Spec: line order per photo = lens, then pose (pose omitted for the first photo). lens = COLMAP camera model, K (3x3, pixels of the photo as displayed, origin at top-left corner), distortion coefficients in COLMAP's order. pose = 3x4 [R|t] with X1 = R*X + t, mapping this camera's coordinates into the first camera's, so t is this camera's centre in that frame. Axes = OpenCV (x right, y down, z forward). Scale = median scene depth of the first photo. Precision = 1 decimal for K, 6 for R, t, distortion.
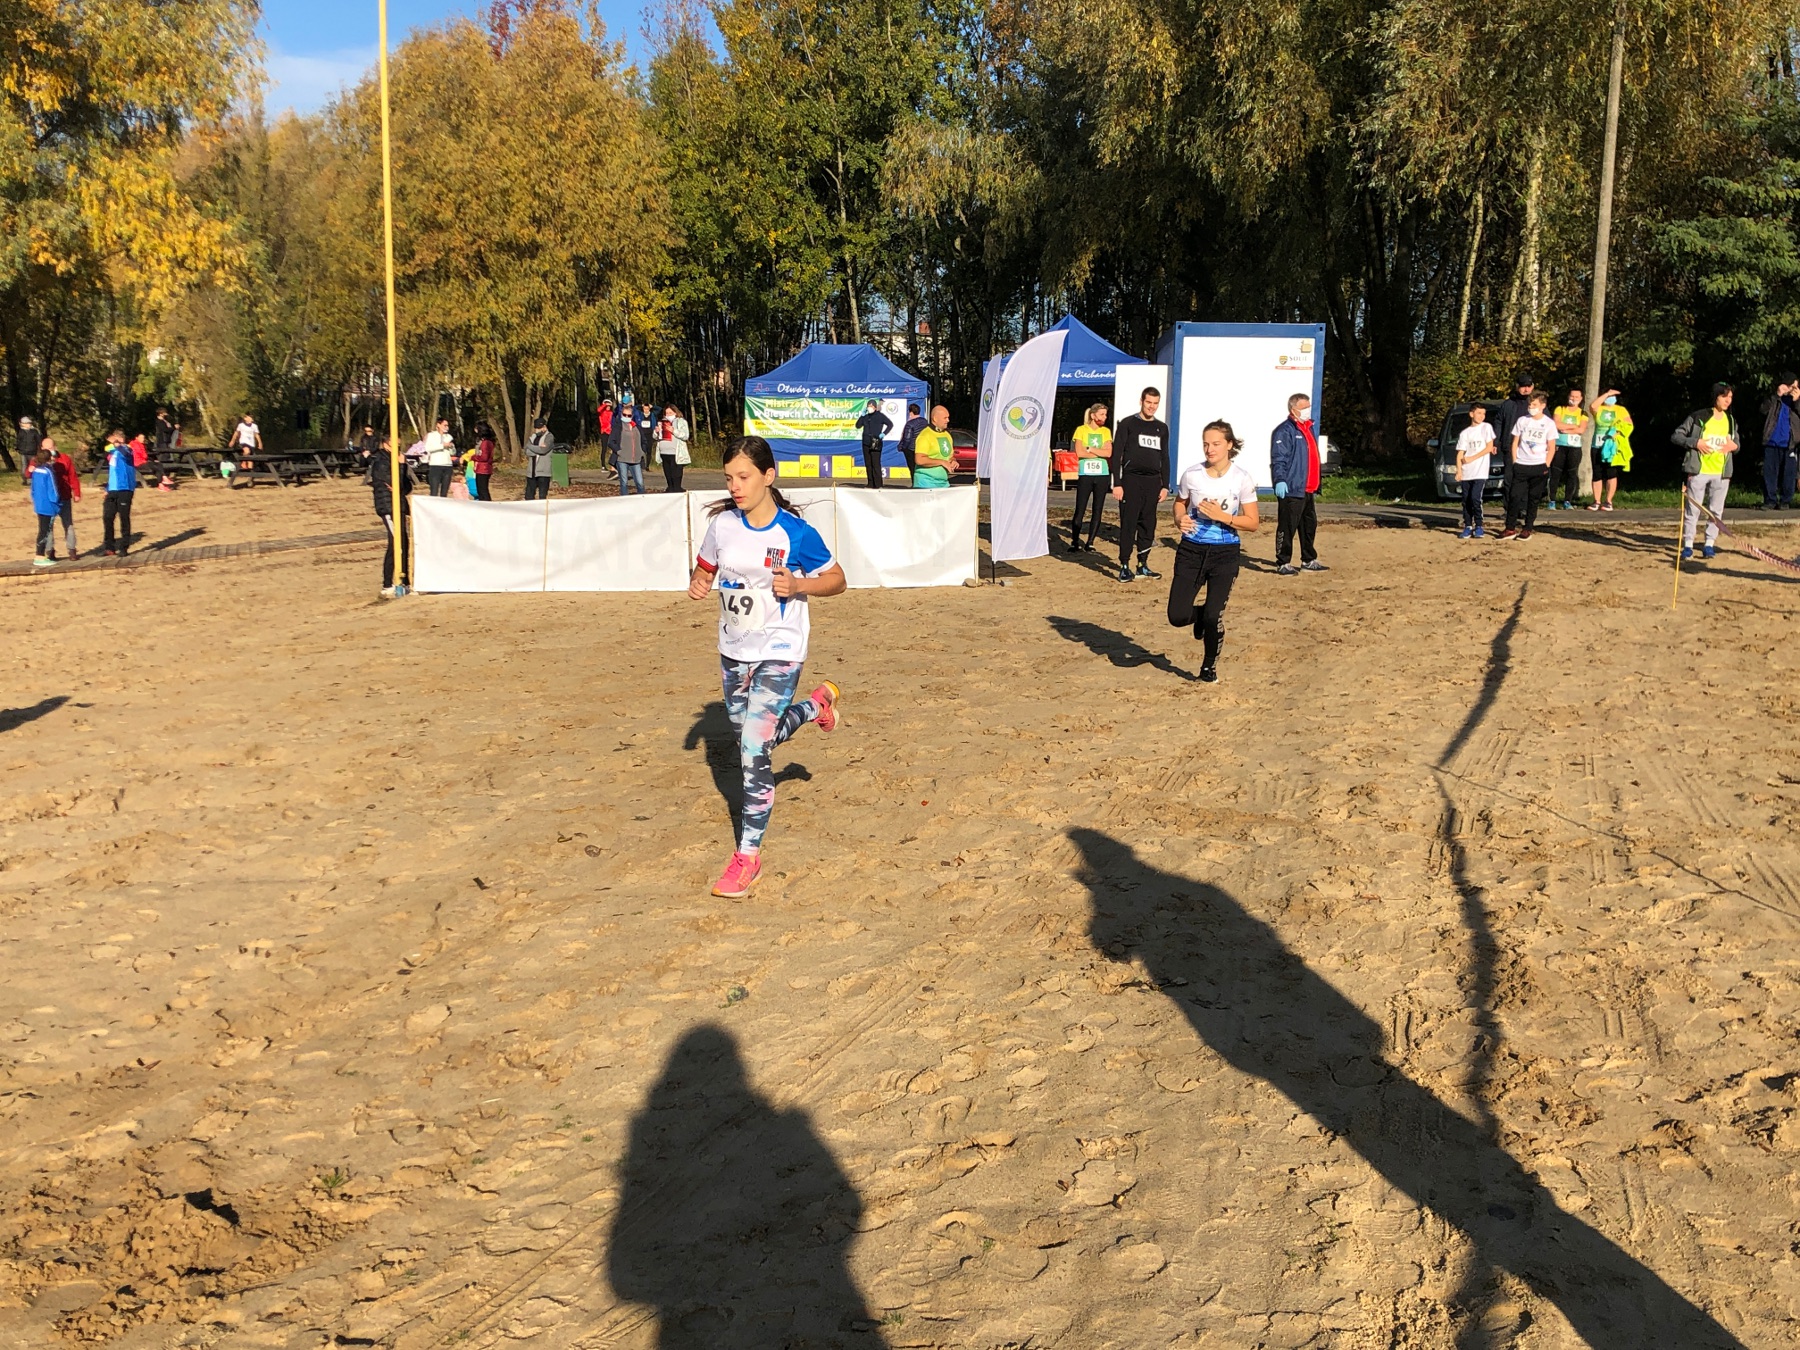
lens RADIAL K [[1930.8, 0, 855.1], [0, 1930.8, 676.8], [0, 0, 1]] dist [0.114432, -0.390319]
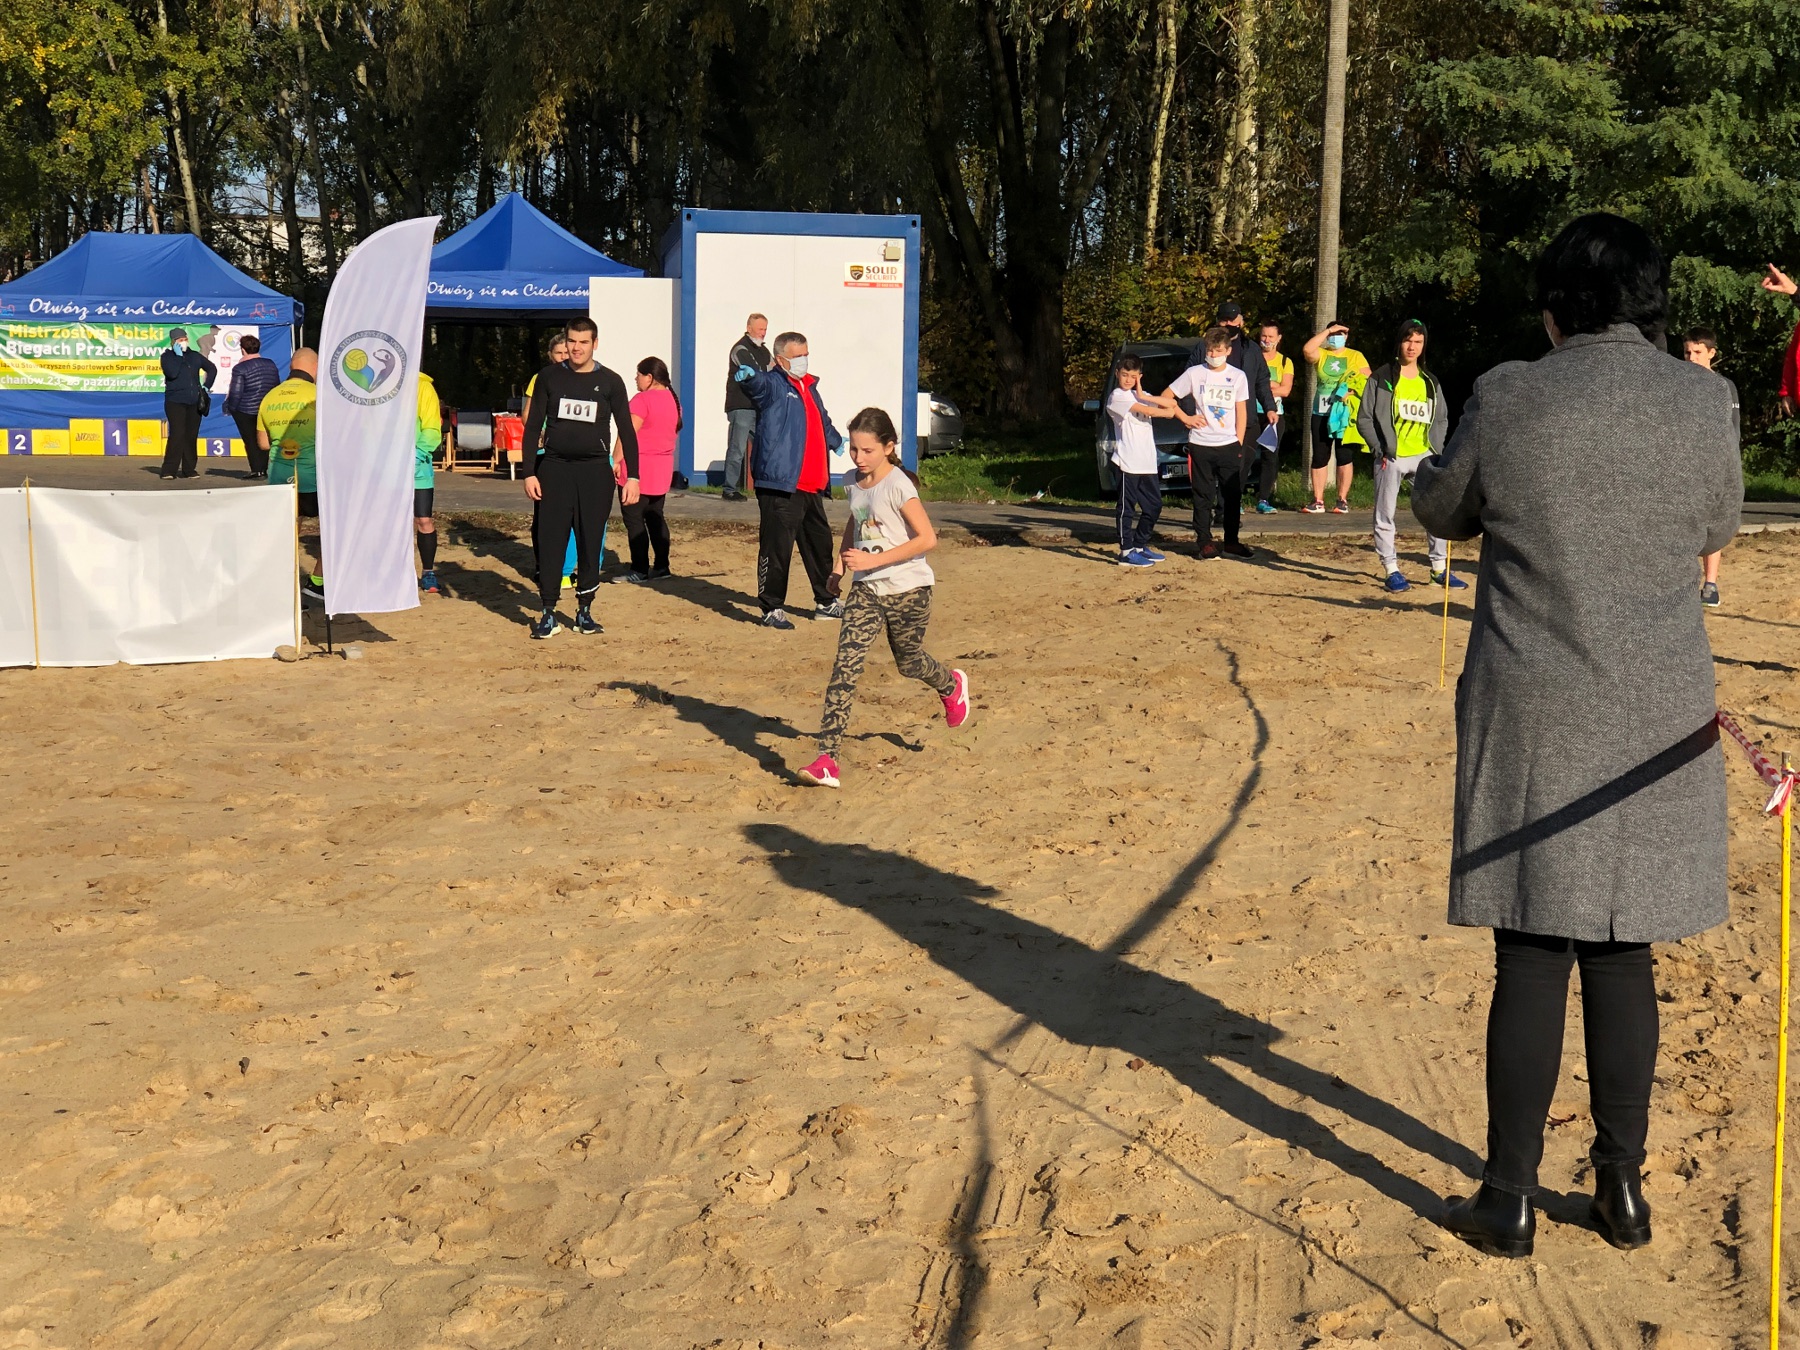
lens RADIAL K [[2793.9, 0, 906.1], [0, 2793.9, 600.9], [0, 0, 1]] dist [0.090282, -0.243449]
pose [[0.982082, -0.012626, 0.188028, 0.060056], [0.020366, 0.999020, -0.039291, -0.020177], [-0.187348, 0.042417, 0.981377, 0.112030]]
